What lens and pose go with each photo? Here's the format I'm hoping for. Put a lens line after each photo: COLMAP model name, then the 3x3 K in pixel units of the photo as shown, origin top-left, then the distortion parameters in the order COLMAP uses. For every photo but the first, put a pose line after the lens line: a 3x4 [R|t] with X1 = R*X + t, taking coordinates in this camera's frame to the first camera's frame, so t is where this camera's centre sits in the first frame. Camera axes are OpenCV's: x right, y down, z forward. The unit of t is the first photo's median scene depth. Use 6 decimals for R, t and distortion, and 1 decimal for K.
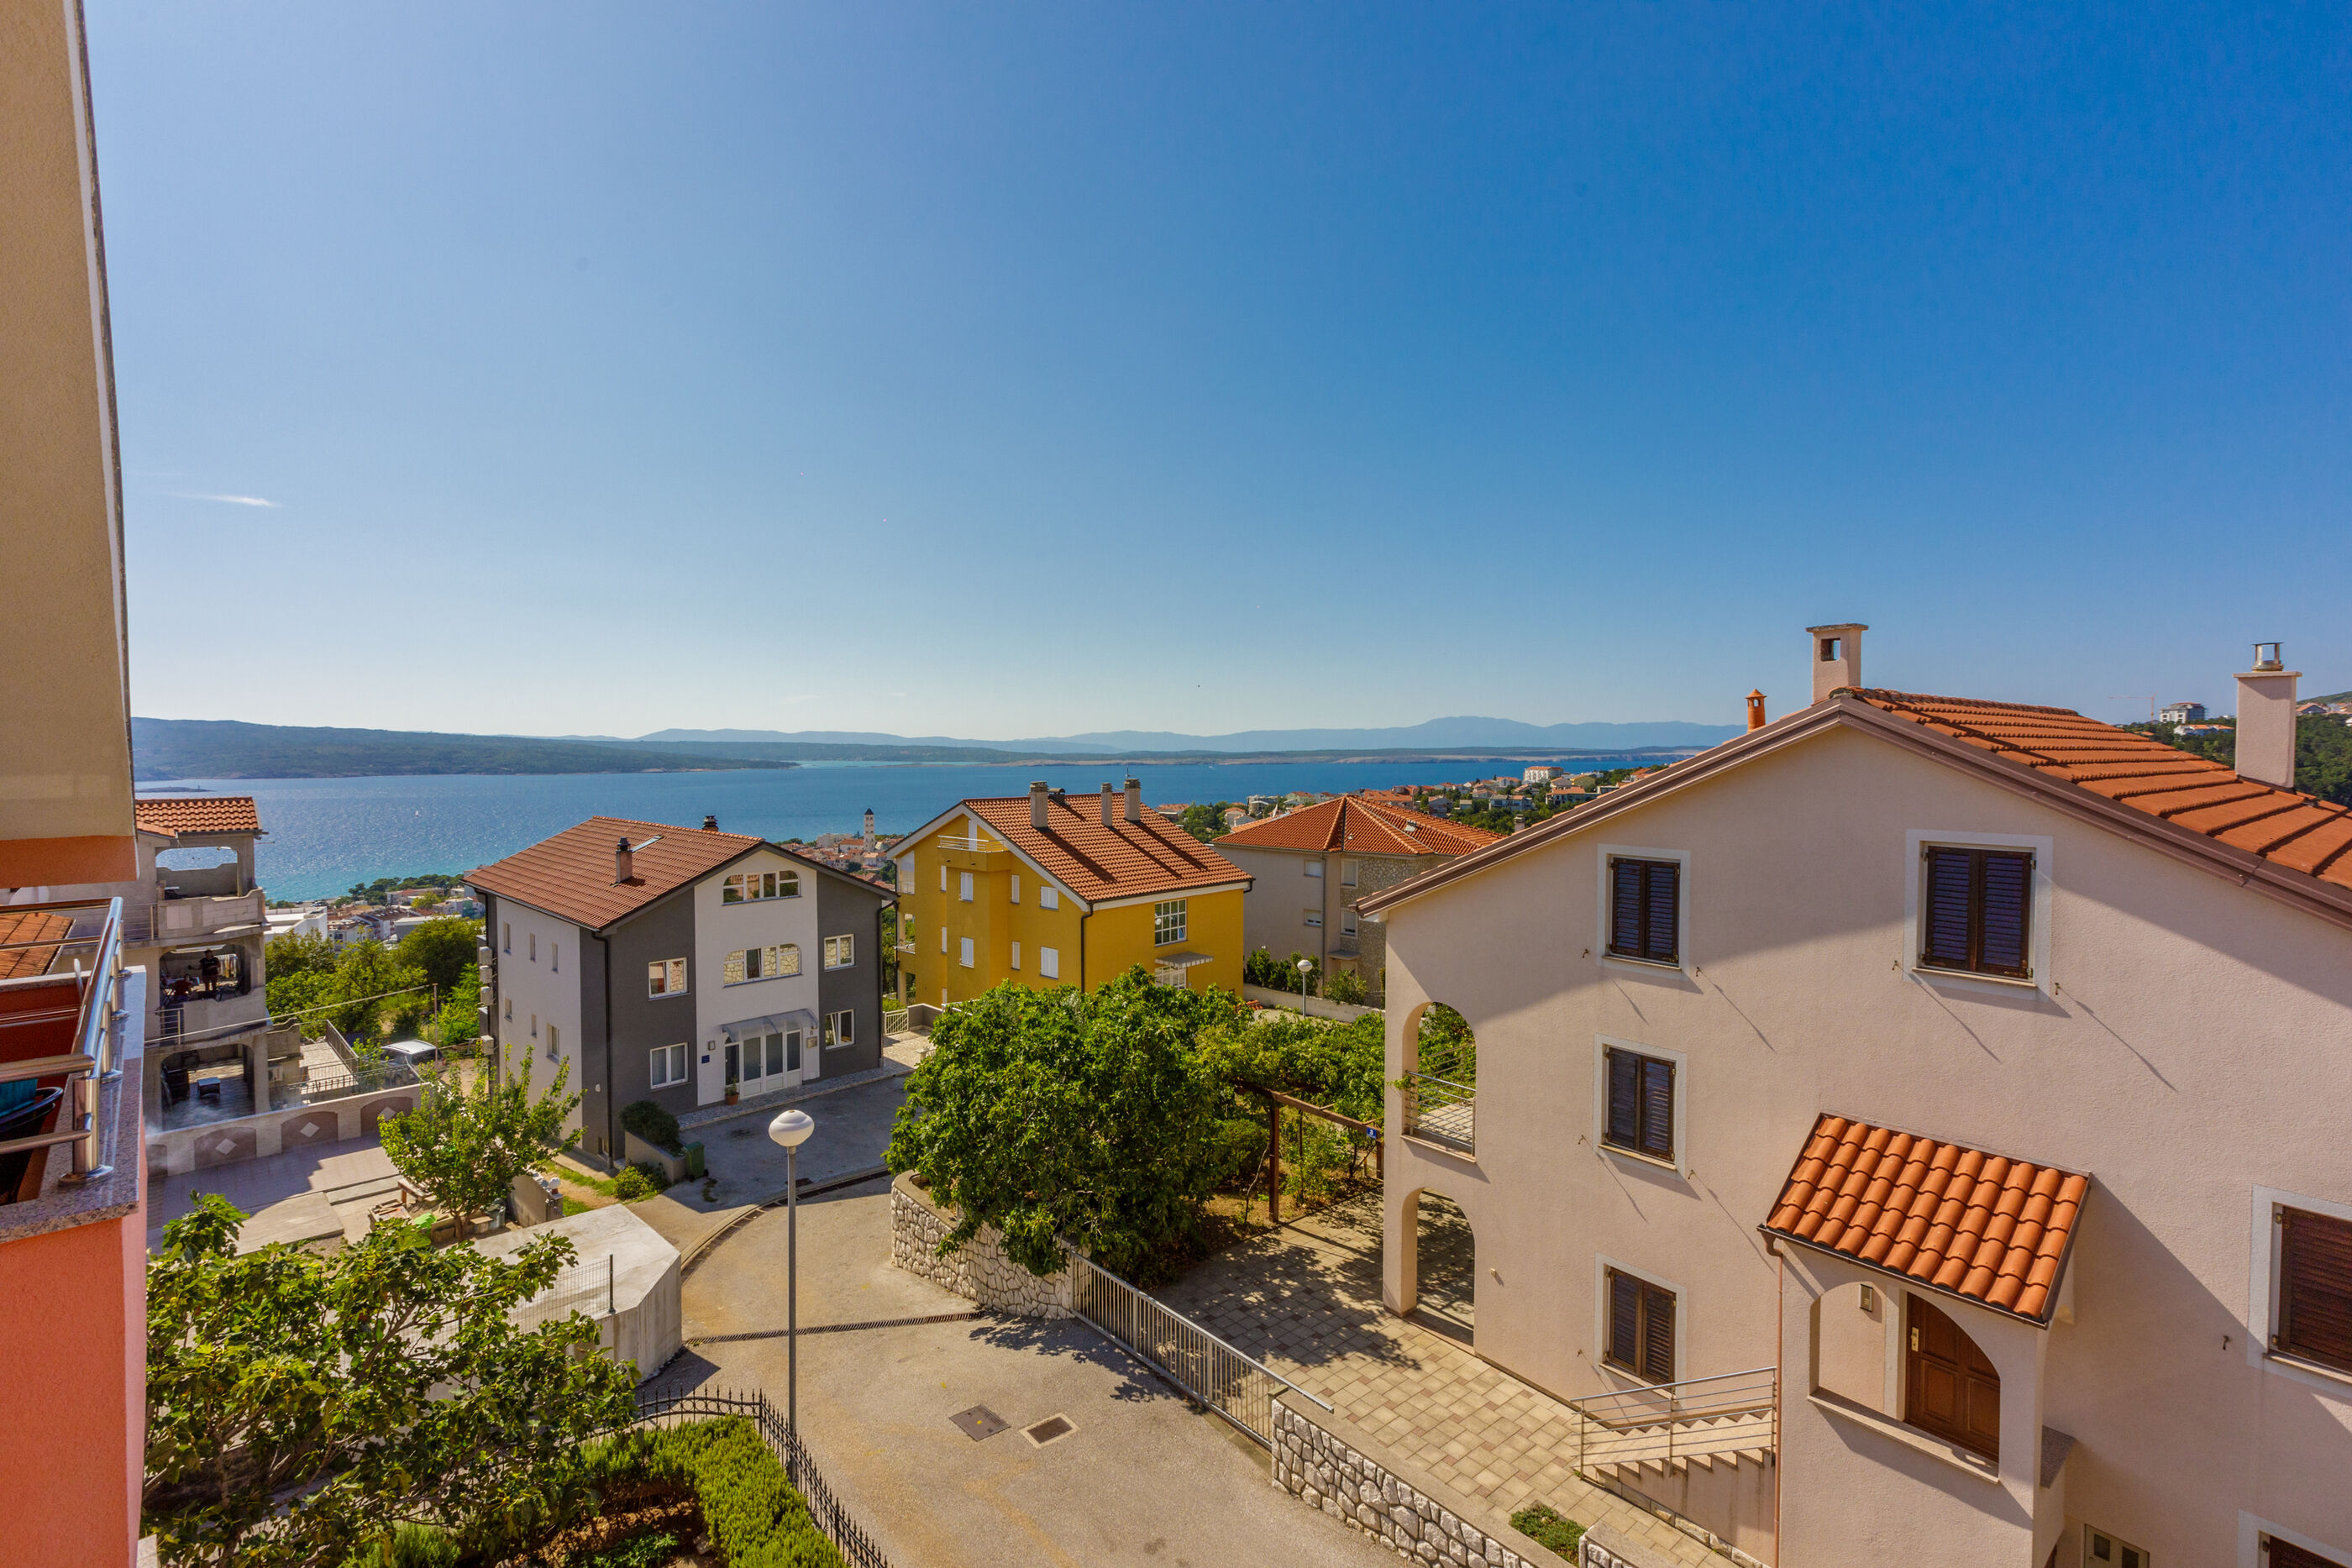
lens RADIAL K [[1109.6, 0, 1138.5], [0, 1109.6, 785.9], [0, 0, 1]] dist [0.001837, 0.000077]
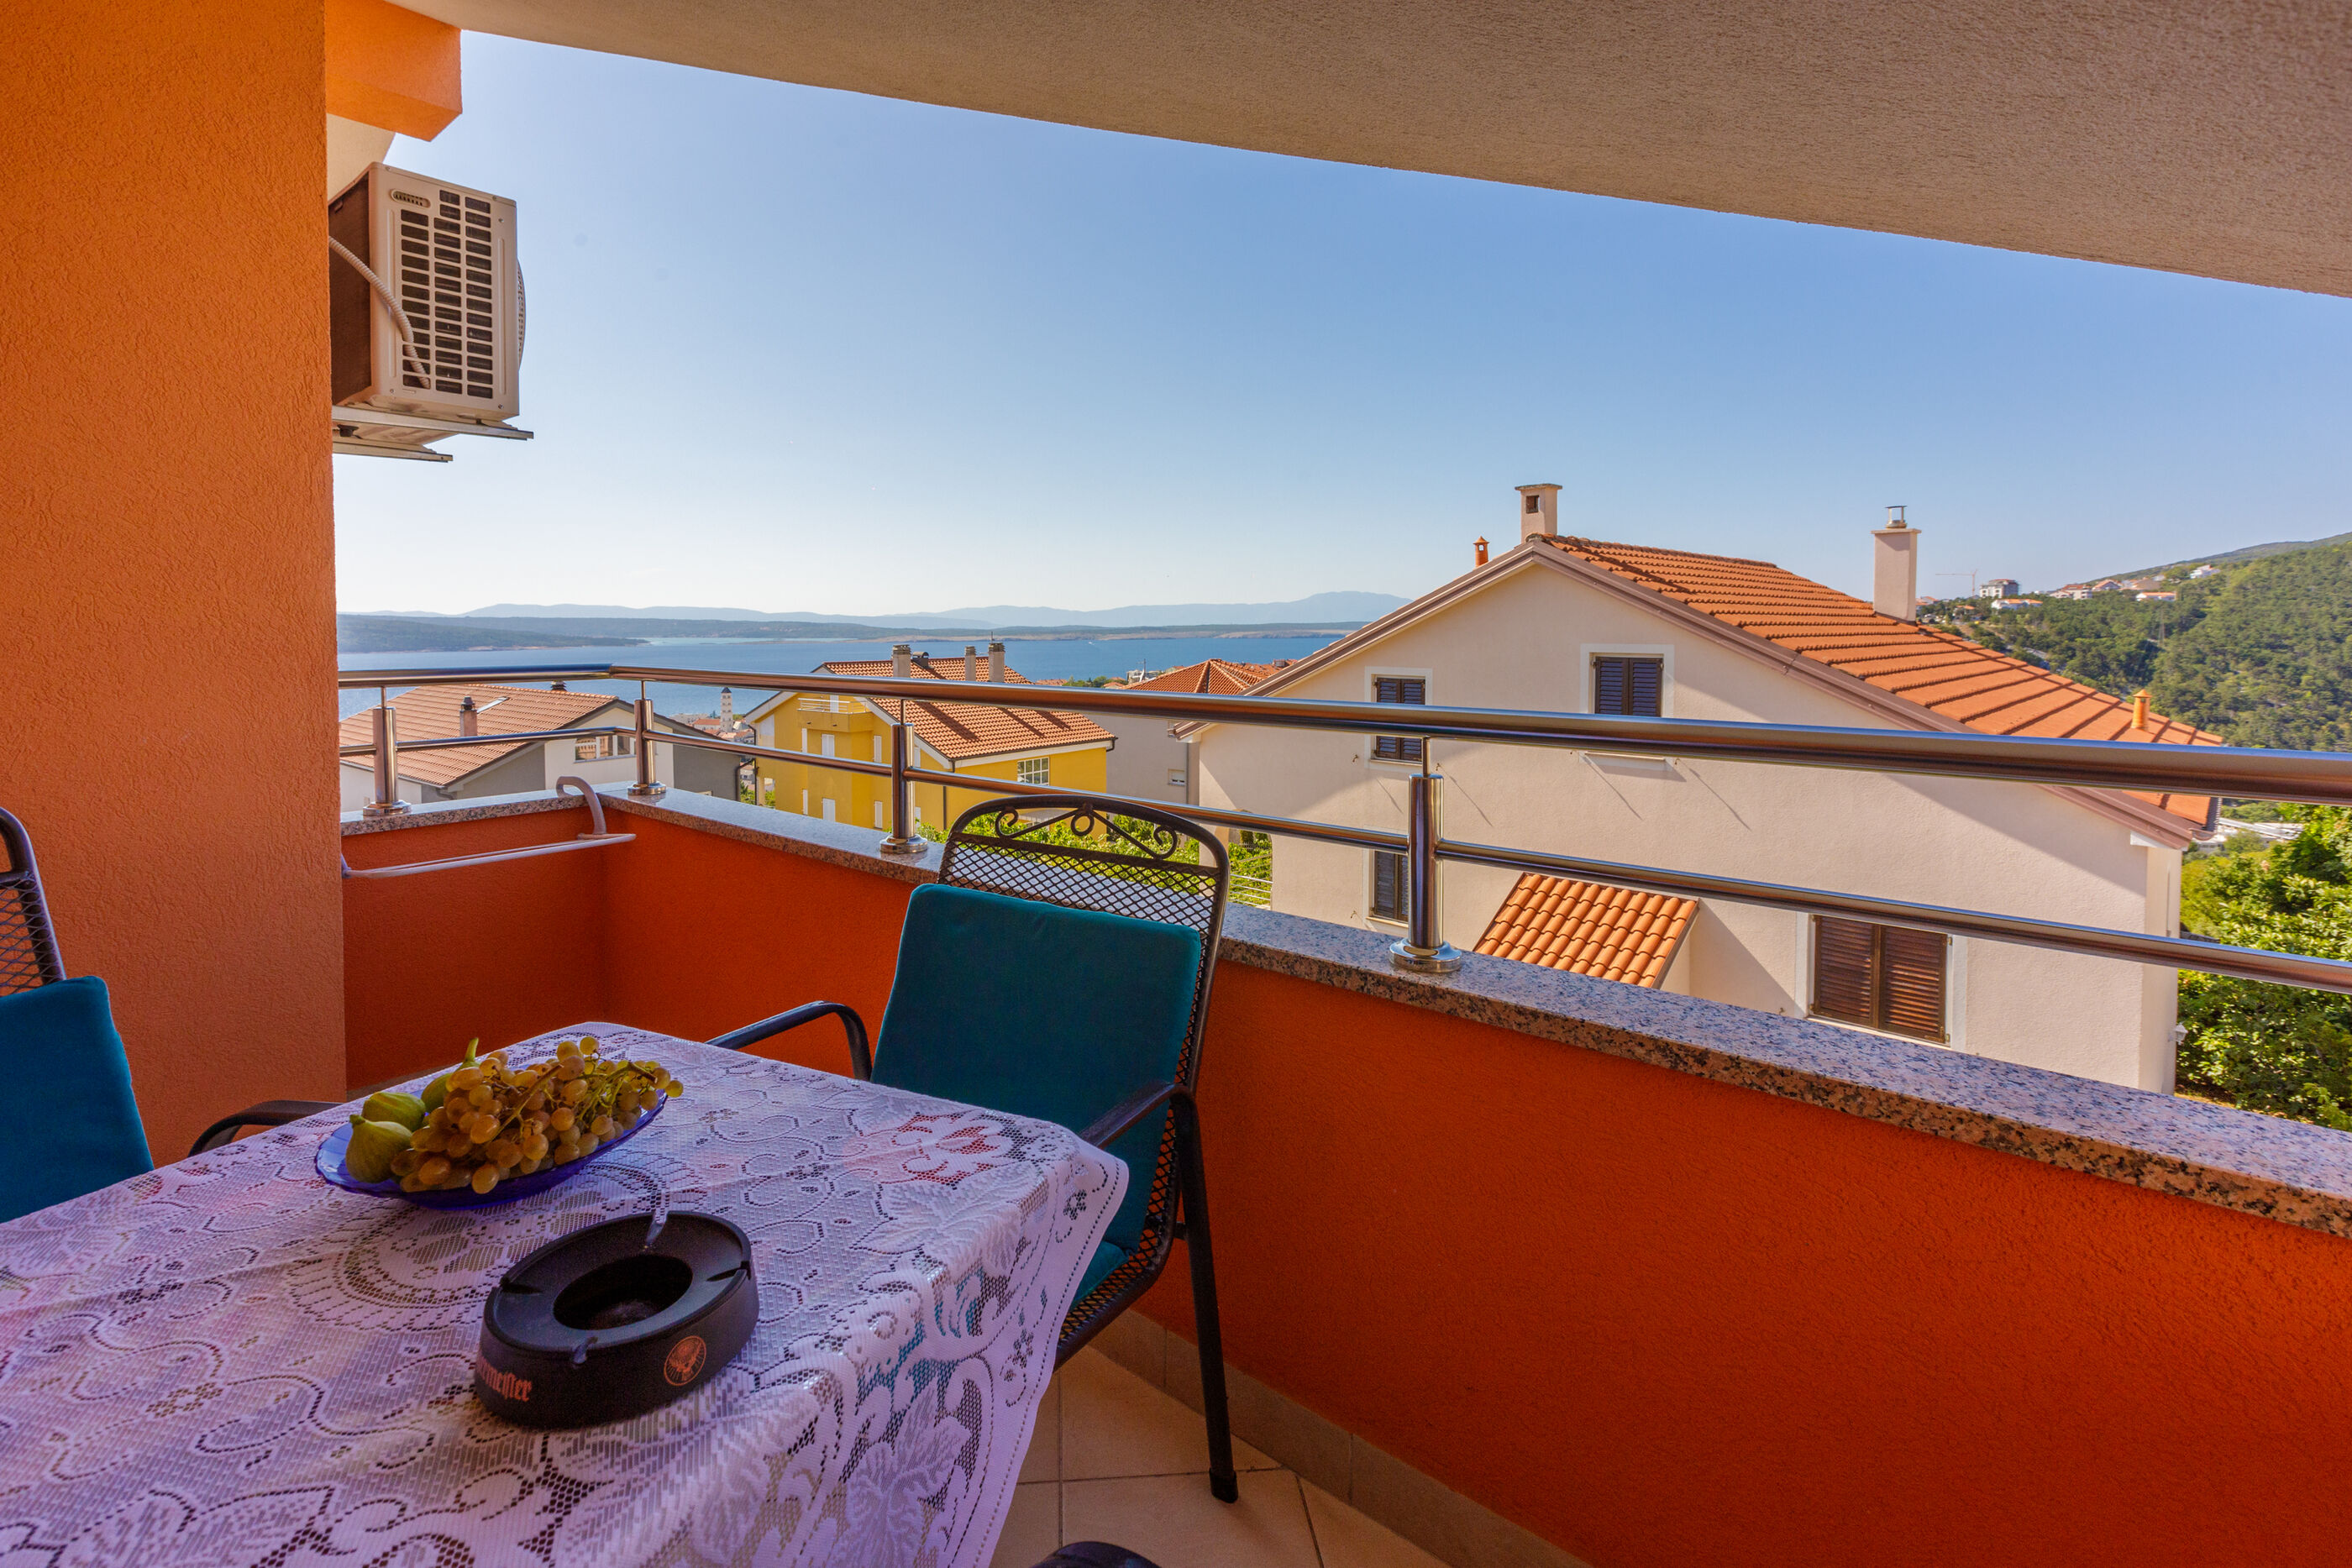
lens RADIAL K [[1178.8, 0, 1199.7], [0, 1178.8, 647.3], [0, 0, 1]] dist [0.001428, 0.000015]
pose [[0.989538, -0.010690, 0.143876, 0.033399], [0.013907, 0.999675, -0.021369, 0.033692], [-0.143601, 0.023146, 0.989365, -0.140733]]
